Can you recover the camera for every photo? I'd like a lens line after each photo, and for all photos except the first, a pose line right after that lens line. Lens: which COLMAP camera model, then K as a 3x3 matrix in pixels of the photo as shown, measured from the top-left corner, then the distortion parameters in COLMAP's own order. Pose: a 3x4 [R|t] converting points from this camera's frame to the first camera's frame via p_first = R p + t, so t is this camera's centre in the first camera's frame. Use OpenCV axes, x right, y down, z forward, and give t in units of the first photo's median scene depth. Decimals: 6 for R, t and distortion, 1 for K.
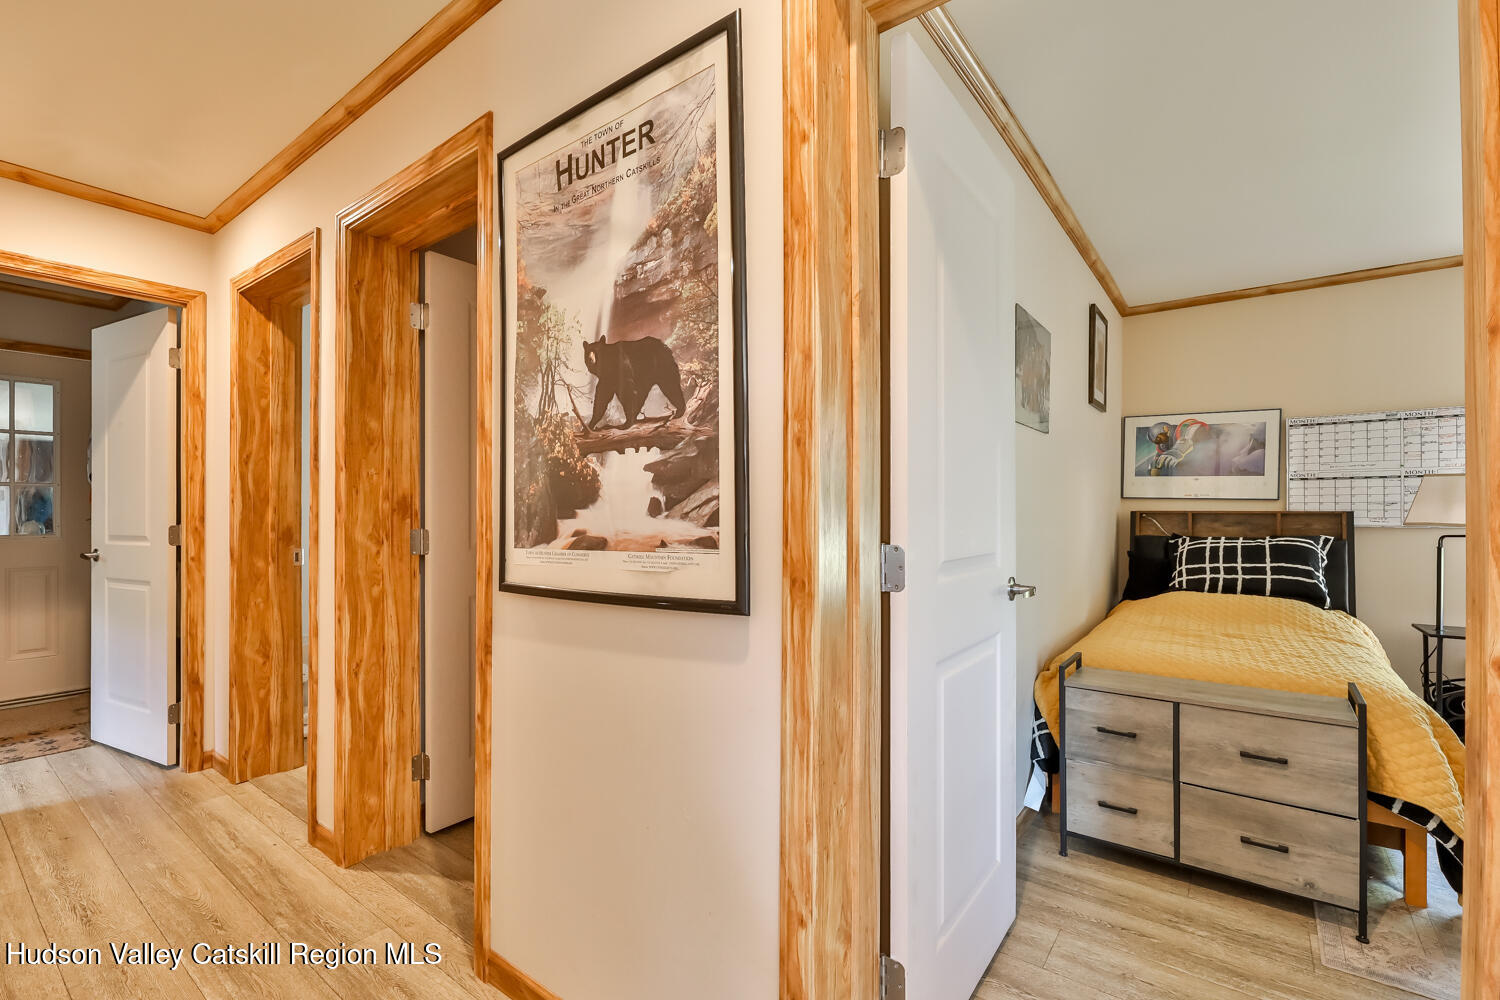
lens RADIAL K [[650.0, 0, 738.0], [0, 650.0, 507.5], [0, 0, 1]] dist [0.002026, -0.002748]
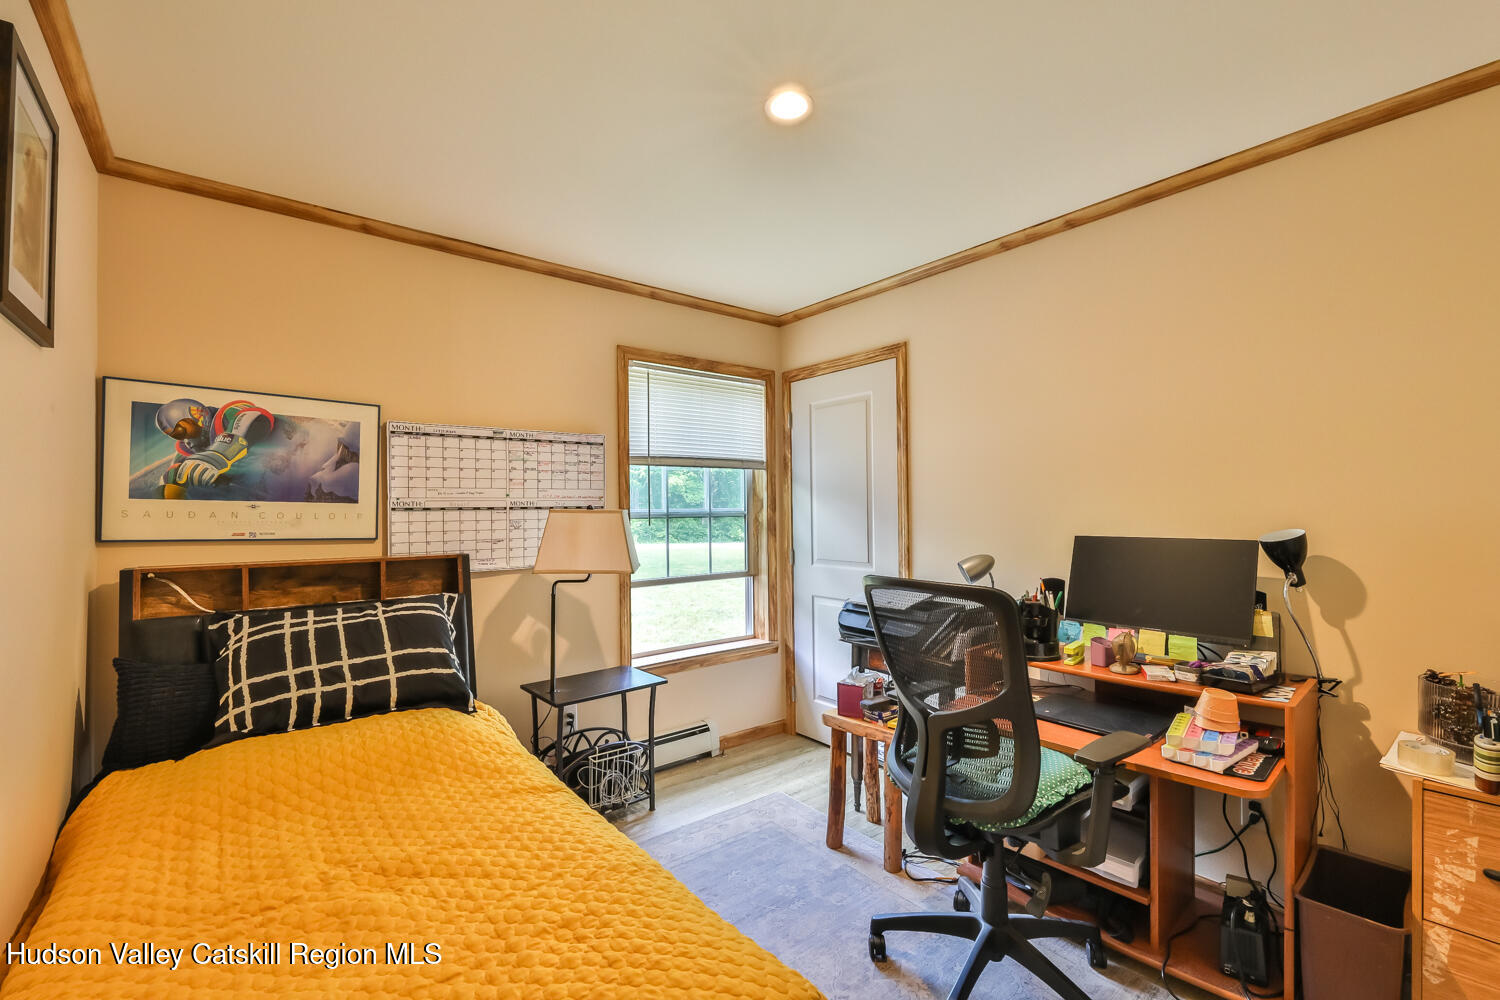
lens RADIAL K [[650.0, 0, 738.0], [0, 650.0, 507.5], [0, 0, 1]] dist [0.002026, -0.002748]
pose [[0.251345, 0.000821, 0.967897, 0.277485], [0.004943, 0.999986, -0.002132, -0.042823], [-0.967885, 0.005321, 0.251338, 0.478243]]
